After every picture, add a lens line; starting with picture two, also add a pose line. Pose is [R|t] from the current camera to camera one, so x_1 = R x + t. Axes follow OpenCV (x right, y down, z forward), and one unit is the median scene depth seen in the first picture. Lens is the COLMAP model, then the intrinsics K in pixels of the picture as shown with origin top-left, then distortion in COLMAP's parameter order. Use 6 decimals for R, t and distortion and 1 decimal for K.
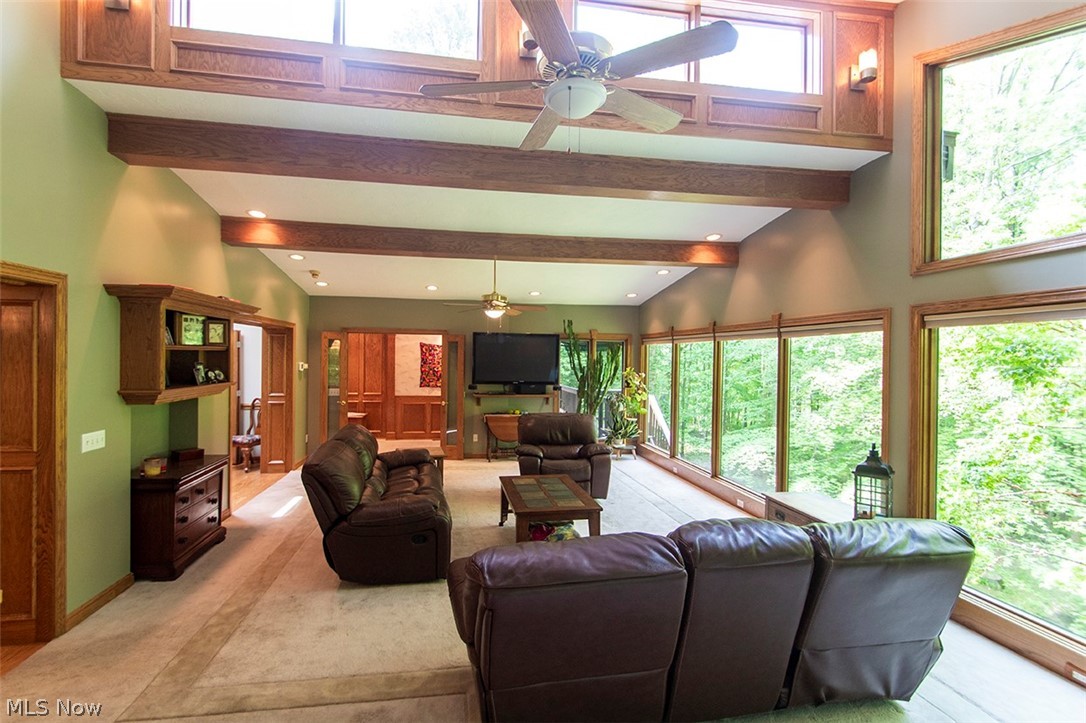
lens RADIAL K [[503.1, 0, 532.6], [0, 503.1, 358.4], [0, 0, 1]] dist [-0.000354, 0.001588]
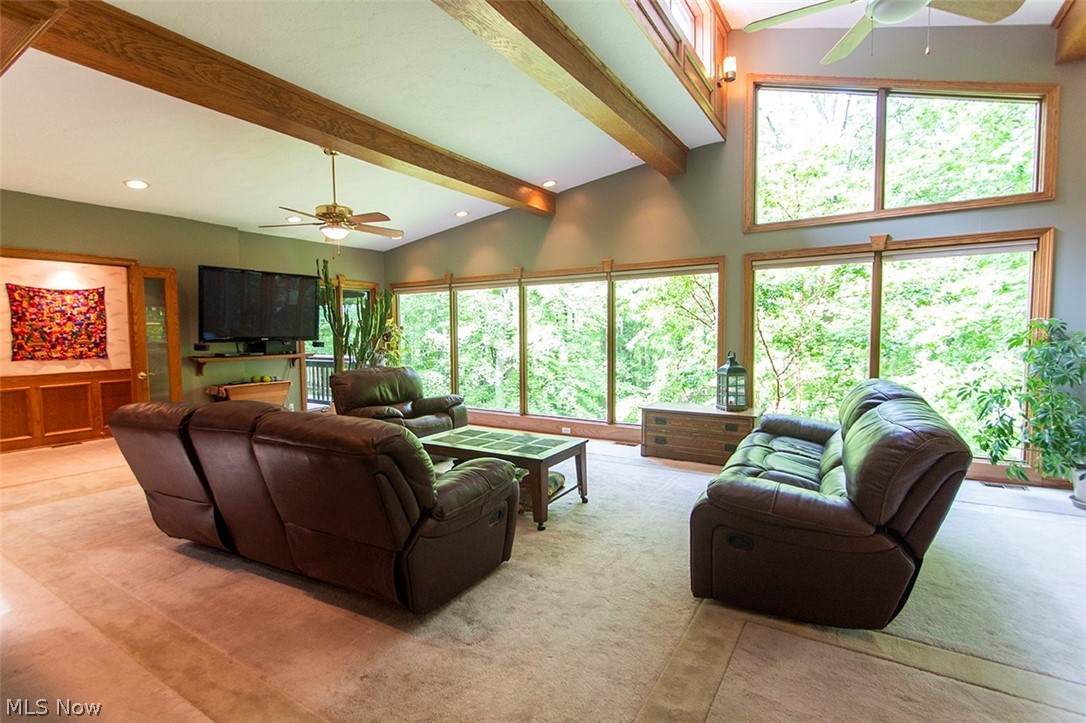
lens RADIAL K [[503.1, 0, 539.8], [0, 503.1, 358.5], [0, 0, 1]] dist [-0.000354, 0.001588]
pose [[0.667532, -0.063904, 0.741834, -0.448025], [0.021857, 0.997563, 0.066266, 0.052383], [-0.744260, -0.028020, 0.667301, 0.296431]]
